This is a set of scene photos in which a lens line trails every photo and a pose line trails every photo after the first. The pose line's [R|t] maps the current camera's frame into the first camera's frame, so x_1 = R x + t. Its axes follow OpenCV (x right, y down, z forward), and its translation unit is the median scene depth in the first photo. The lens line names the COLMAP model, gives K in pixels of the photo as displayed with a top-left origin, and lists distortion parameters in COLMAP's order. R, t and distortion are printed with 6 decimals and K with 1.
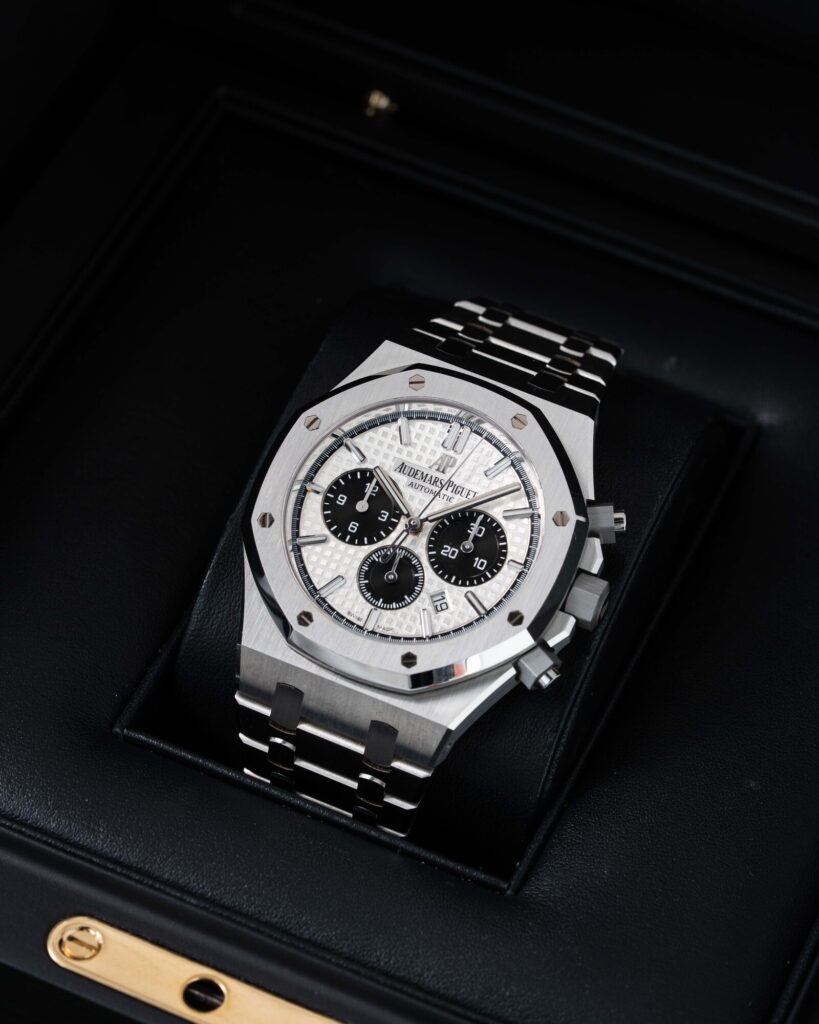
lens RADIAL K [[4945.1, 0, 409.5], [0, 4945.1, 512.0], [0, 0, 1]] dist [-0.289371, 0.636989]
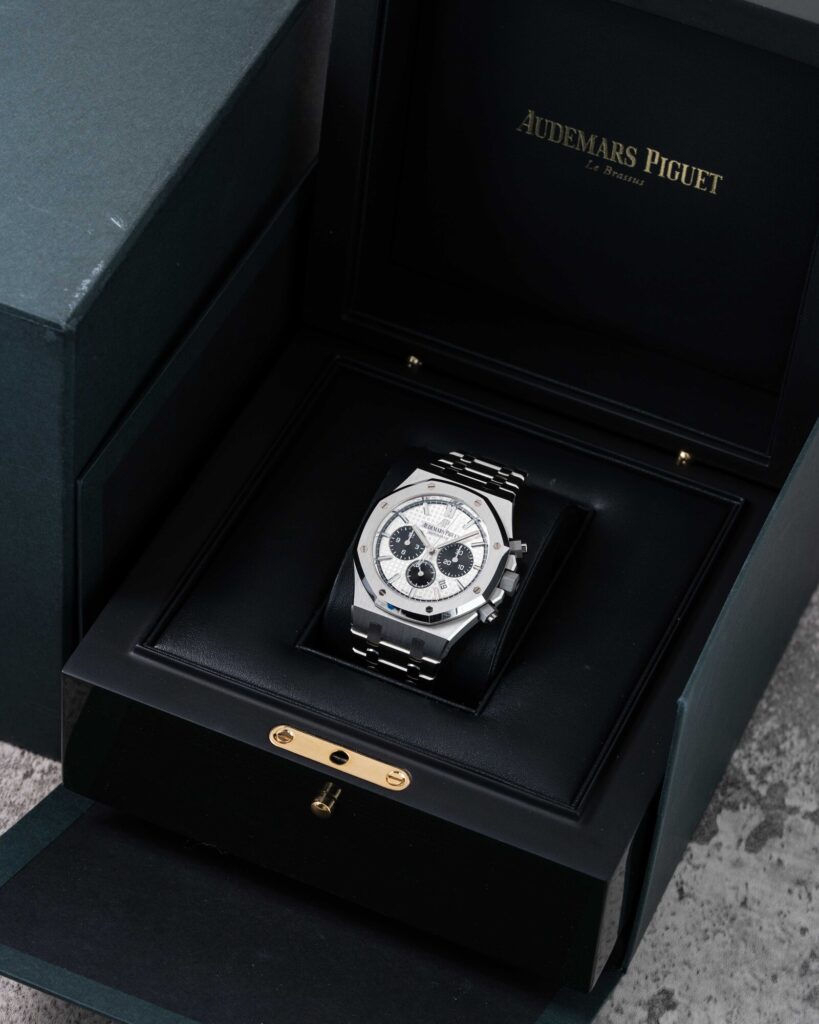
lens RADIAL K [[4945.1, 0, 409.5], [0, 4945.1, 512.0], [0, 0, 1]] dist [-0.289371, 0.636989]
pose [[0.999843, -0.013892, -0.010998, 0.015839], [0.013257, 0.998349, -0.055890, 0.108717], [0.011756, 0.055736, 0.998376, -1.205970]]
